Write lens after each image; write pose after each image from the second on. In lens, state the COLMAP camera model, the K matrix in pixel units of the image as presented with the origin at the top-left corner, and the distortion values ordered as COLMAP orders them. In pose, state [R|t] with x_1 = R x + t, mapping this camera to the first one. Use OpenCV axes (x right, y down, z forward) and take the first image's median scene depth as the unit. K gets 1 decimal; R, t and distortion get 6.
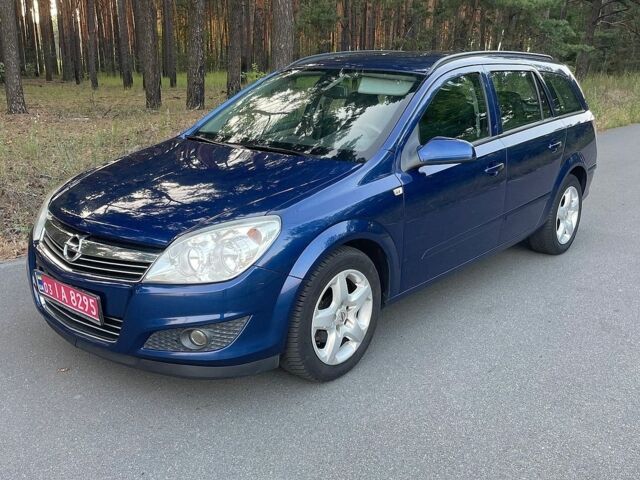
lens RADIAL K [[650.1, 0, 320.0], [0, 650.1, 240.0], [0, 0, 1]] dist [0.020194, 0.016698]
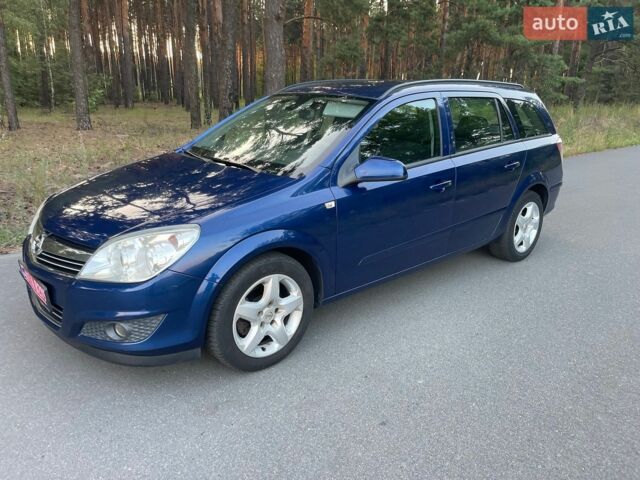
lens RADIAL K [[474.8, 0, 320.0], [0, 474.8, 240.0], [0, 0, 1]] dist [0.028211, -0.003226]
pose [[0.988240, 0.048593, -0.144983, 0.209664], [-0.044485, 0.998515, 0.031447, -0.037071], [0.146296, -0.024628, 0.988934, 0.185316]]
